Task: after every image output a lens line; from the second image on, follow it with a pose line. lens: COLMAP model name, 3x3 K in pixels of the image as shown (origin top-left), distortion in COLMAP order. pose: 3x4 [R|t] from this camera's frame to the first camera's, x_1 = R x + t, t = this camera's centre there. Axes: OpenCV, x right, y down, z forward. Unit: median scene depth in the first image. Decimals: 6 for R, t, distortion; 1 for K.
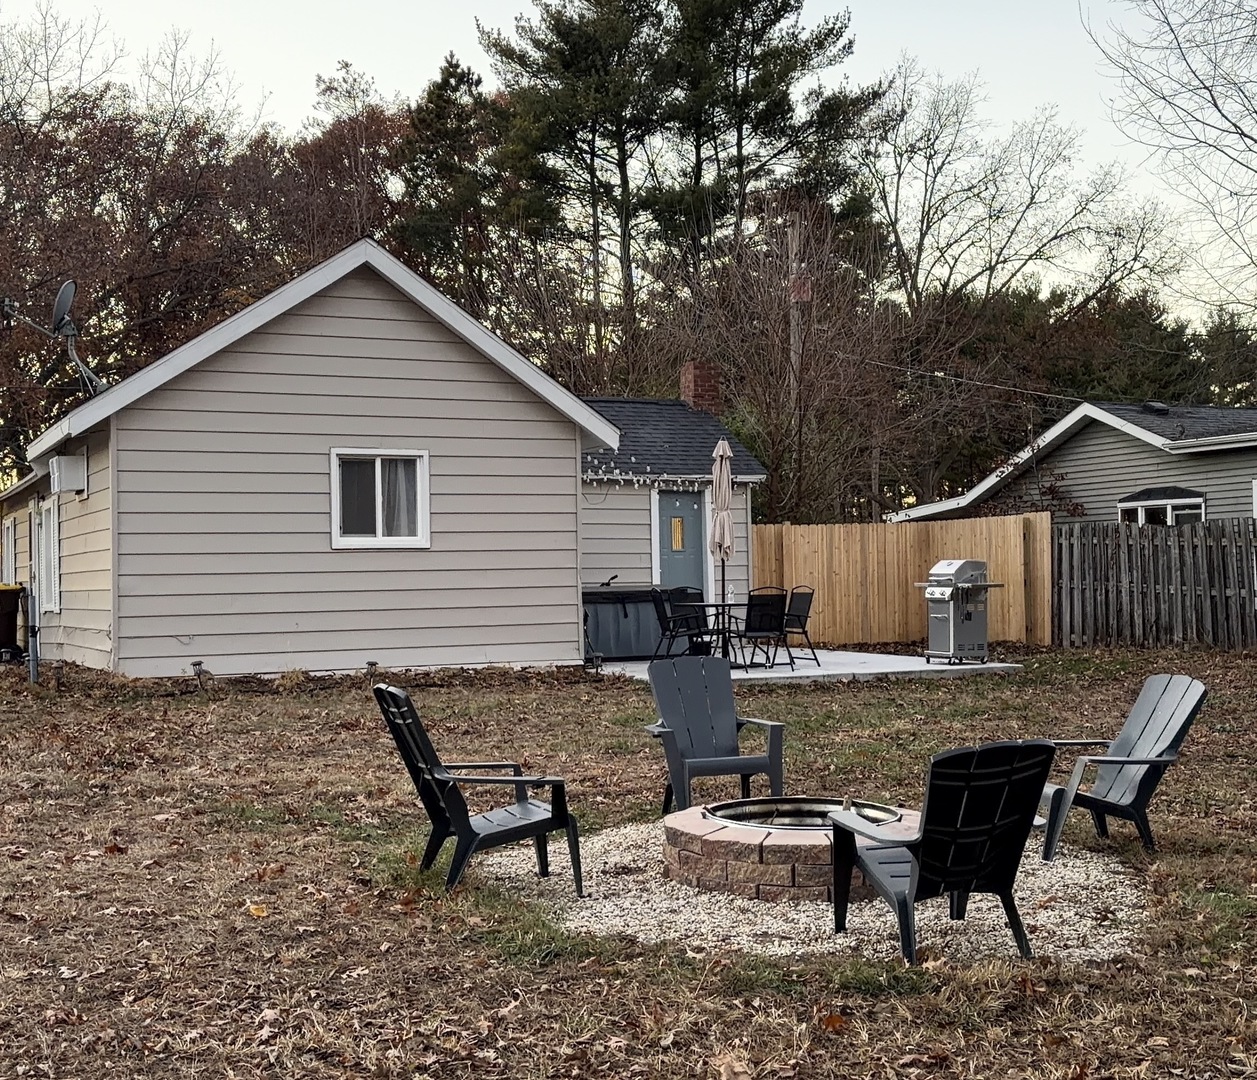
lens RADIAL K [[1726.3, 0, 628.6], [0, 1726.3, 539.5], [0, 0, 1]] dist [-0.004153, 0.000000]
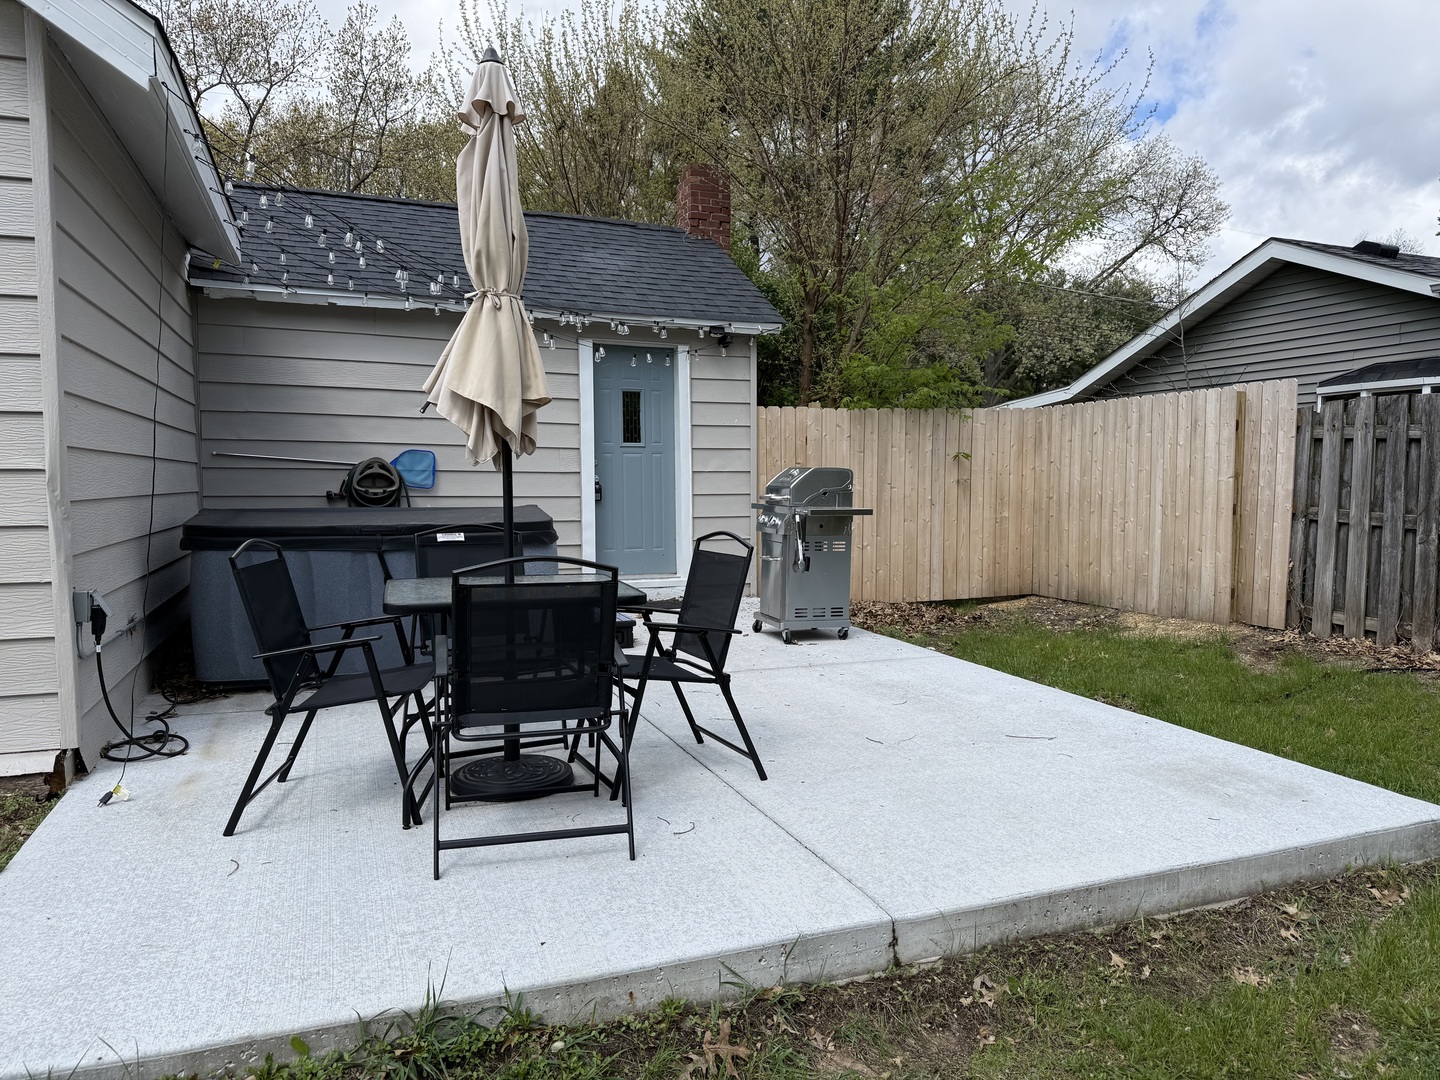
lens RADIAL K [[994.7, 0, 720.0], [0, 994.7, 543.9], [0, 0, 1]] dist [-0.026574, 0.008960]
pose [[0.996944, 0.018652, -0.075862, 0.086691], [-0.011936, 0.996046, 0.088037, 0.009601], [0.077204, -0.086862, 0.993224, 0.646362]]
